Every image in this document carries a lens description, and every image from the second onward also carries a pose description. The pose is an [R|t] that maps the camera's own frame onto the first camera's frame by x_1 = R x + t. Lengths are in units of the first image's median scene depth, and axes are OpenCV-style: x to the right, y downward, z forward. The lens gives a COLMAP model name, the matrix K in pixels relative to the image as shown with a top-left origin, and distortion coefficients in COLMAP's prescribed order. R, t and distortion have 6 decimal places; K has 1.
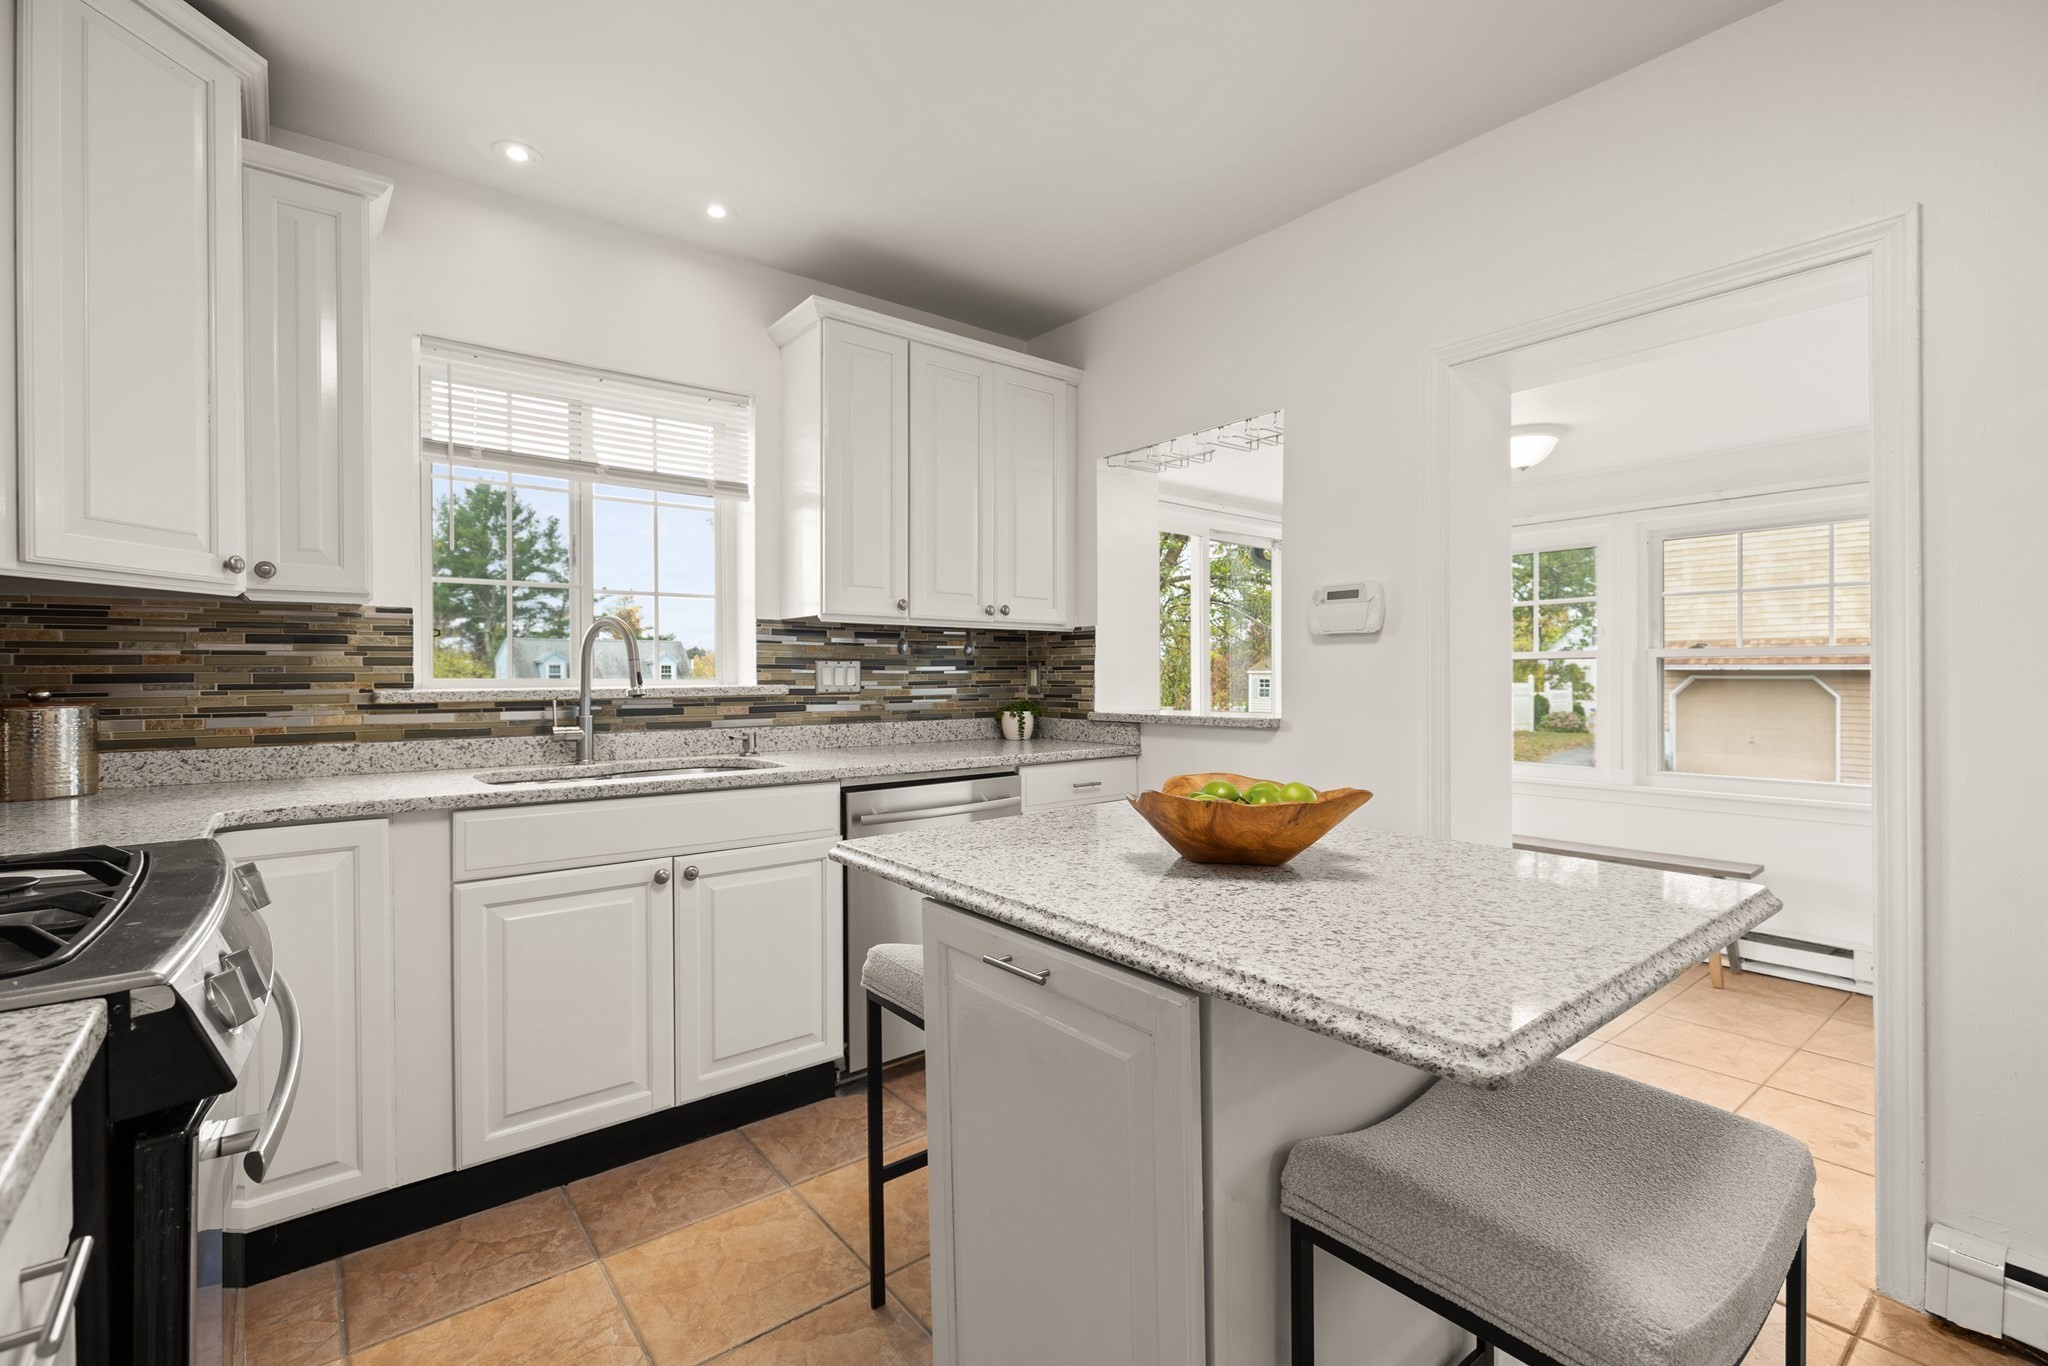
lens RADIAL K [[921.5, 0, 1025.6], [0, 921.5, 678.6], [0, 0, 1]] dist [0.006896, -0.000010]
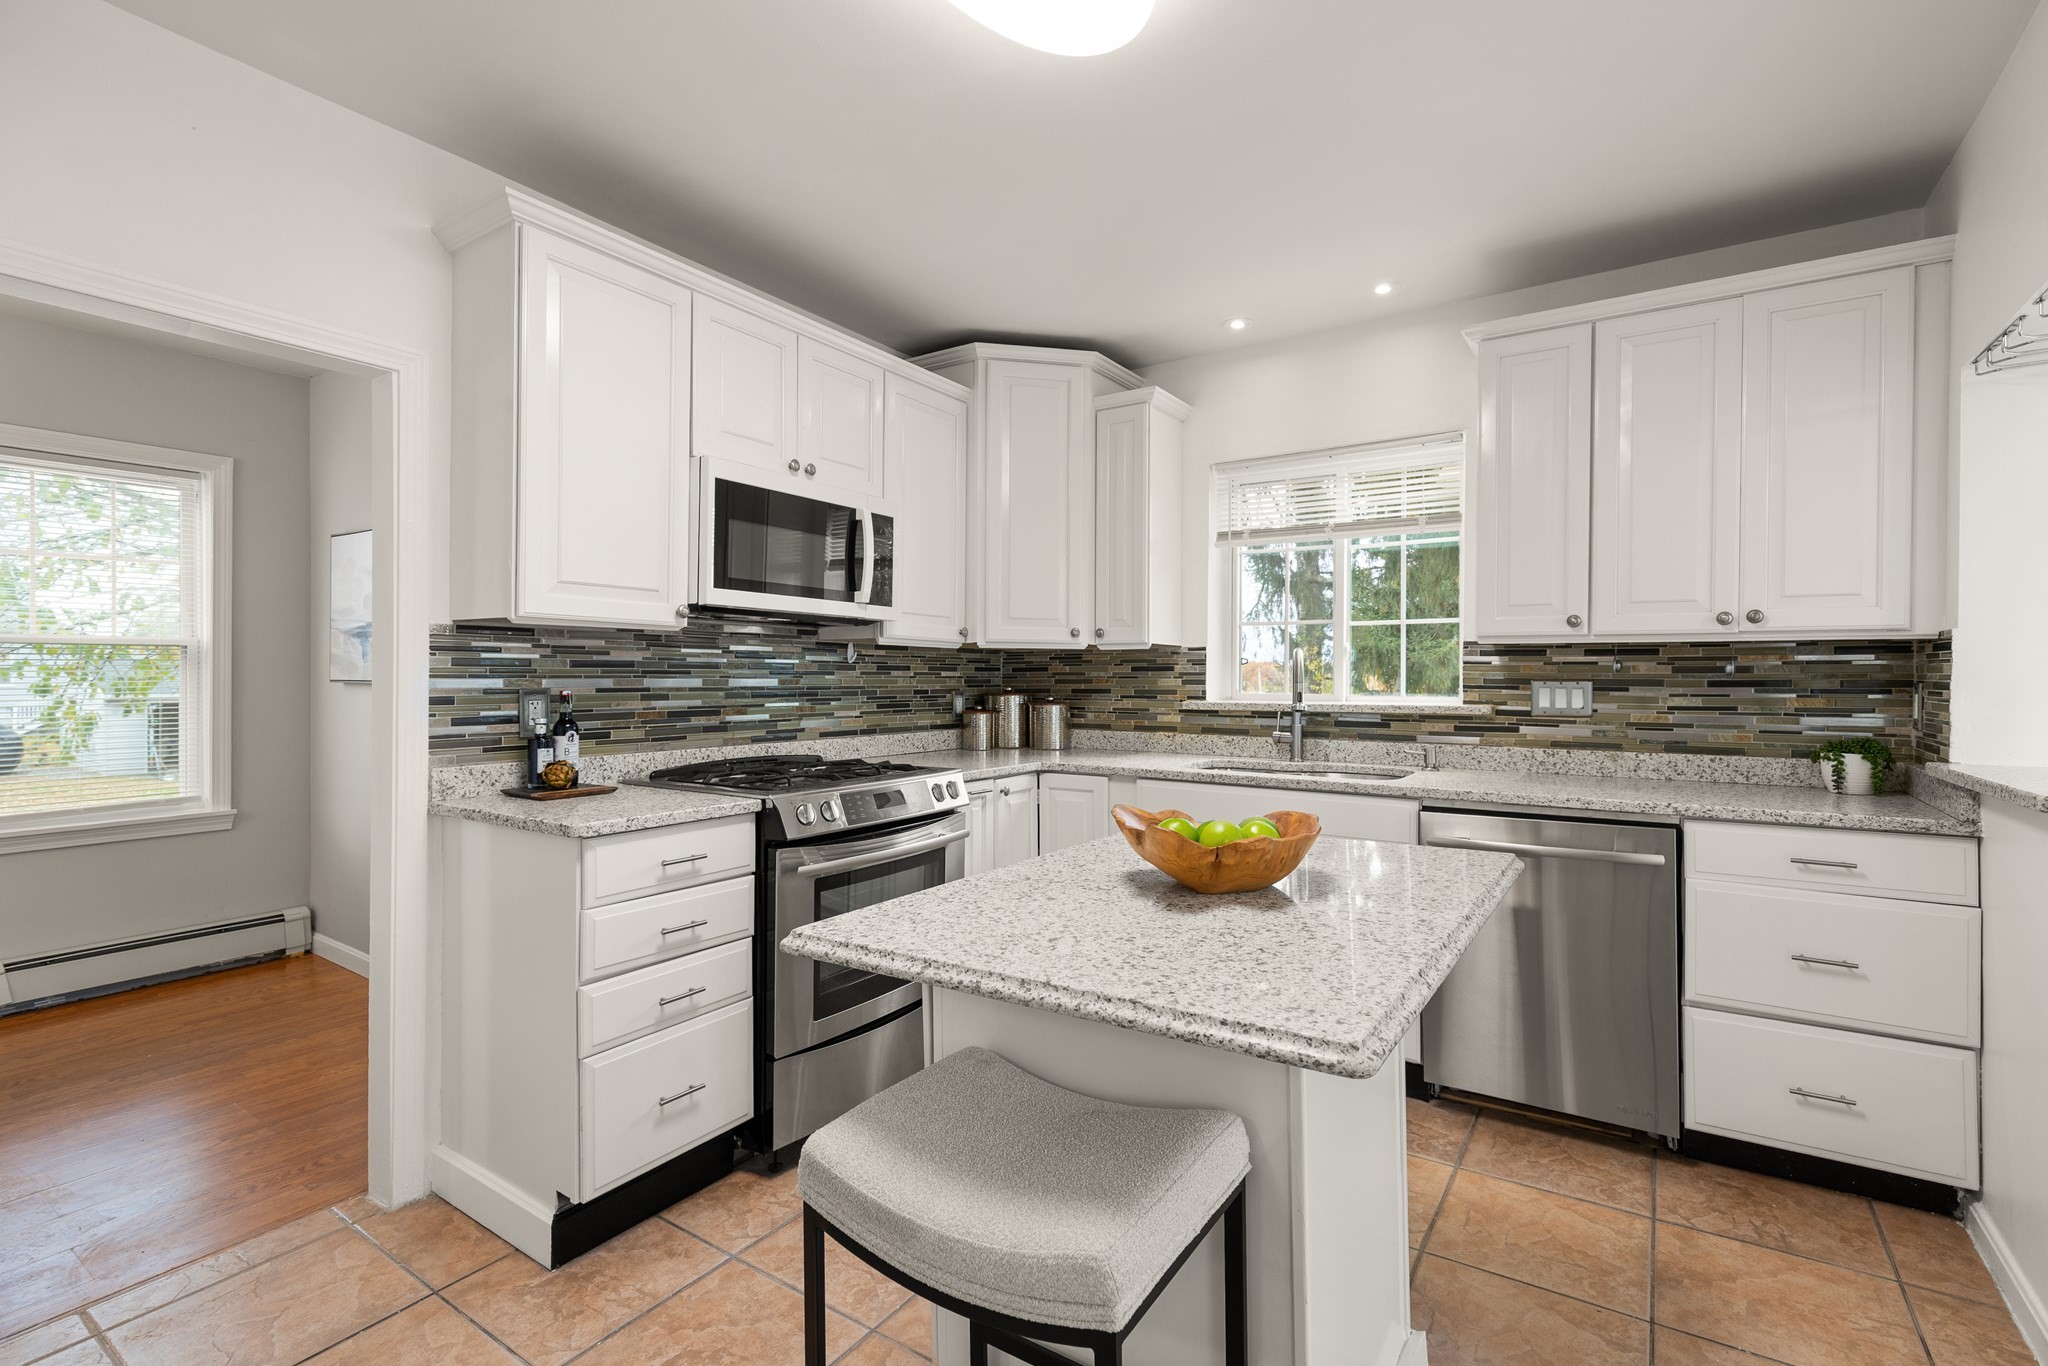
lens RADIAL K [[929.5, 0, 1024.0], [0, 929.5, 683.0], [0, 0, 1]] dist [0.006572, 0.000548]
pose [[0.288943, 0.012189, -0.957269, 0.594318], [-0.006458, 0.999921, 0.010783, -0.026436], [0.957325, 0.003066, 0.288999, 0.227724]]
